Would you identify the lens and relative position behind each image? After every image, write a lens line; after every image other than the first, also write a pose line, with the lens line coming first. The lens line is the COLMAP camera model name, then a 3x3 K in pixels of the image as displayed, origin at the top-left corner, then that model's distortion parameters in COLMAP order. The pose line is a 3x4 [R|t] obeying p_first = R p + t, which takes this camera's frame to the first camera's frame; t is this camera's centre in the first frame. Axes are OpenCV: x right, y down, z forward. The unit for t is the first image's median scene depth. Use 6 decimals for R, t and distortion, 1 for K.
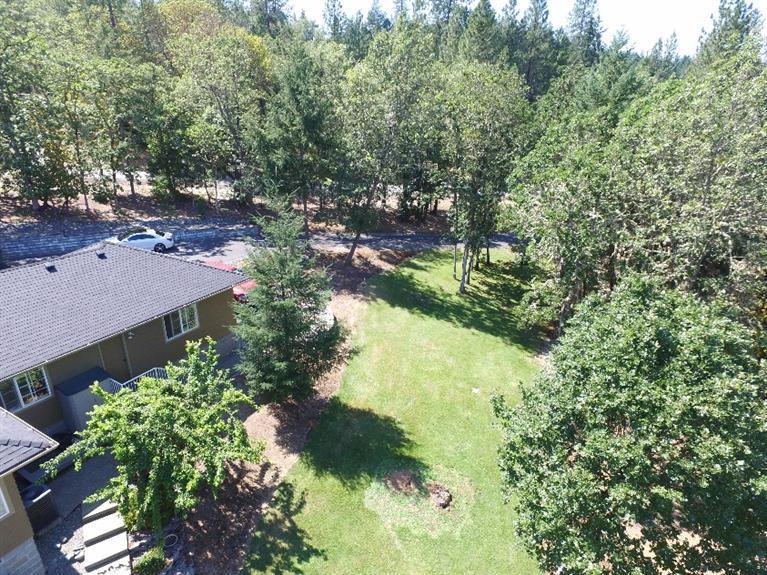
lens RADIAL K [[445.7, 0, 385.2], [0, 445.7, 288.0], [0, 0, 1]] dist [-0.016770, 0.017422]
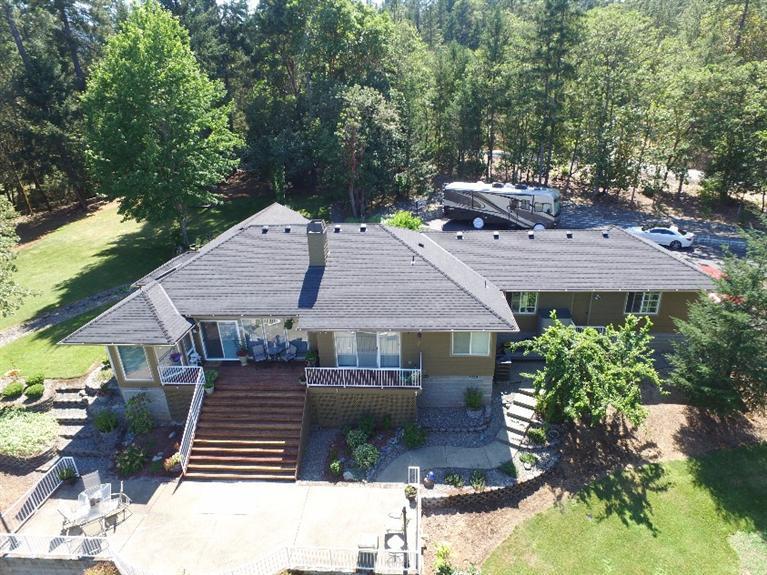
lens RADIAL K [[445.7, 0, 379.9], [0, 445.7, 287.0], [0, 0, 1]] dist [-0.016770, 0.017422]
pose [[0.407427, 0.306218, -0.860369, 0.301931], [-0.295571, 0.935616, 0.193032, 0.015874], [0.864084, 0.175653, 0.471704, -0.192413]]
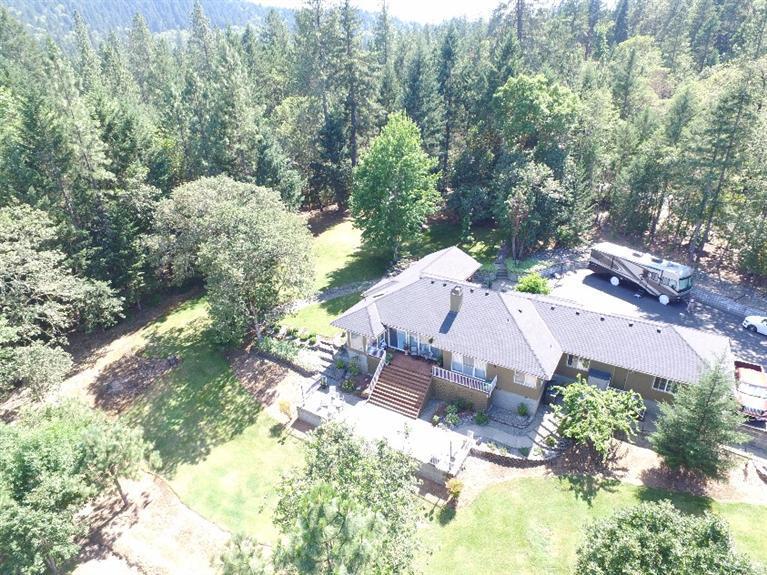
lens RADIAL K [[445.7, 0, 383.6], [0, 445.7, 288.0], [0, 0, 1]] dist [-0.016770, 0.017422]
pose [[-0.053218, 0.395822, -0.916784, 1.186896], [-0.347934, 0.853204, 0.388568, -0.612845], [0.936007, 0.339659, 0.092314, -0.348683]]
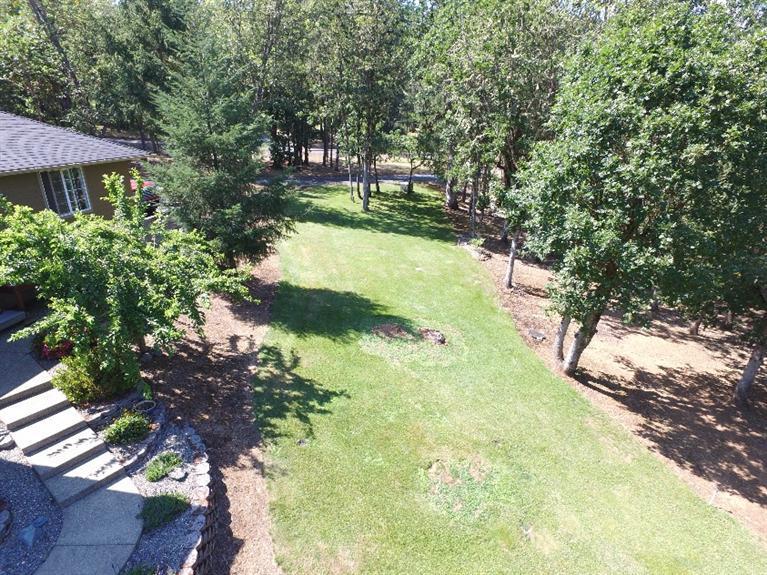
lens RADIAL K [[445.7, 0, 385.0], [0, 445.7, 287.7], [0, 0, 1]] dist [-0.016770, 0.017422]
pose [[0.935007, -0.146812, 0.322813, -0.267454], [0.149963, 0.988574, 0.015235, 0.349920], [-0.321361, 0.034165, 0.946340, 0.157621]]
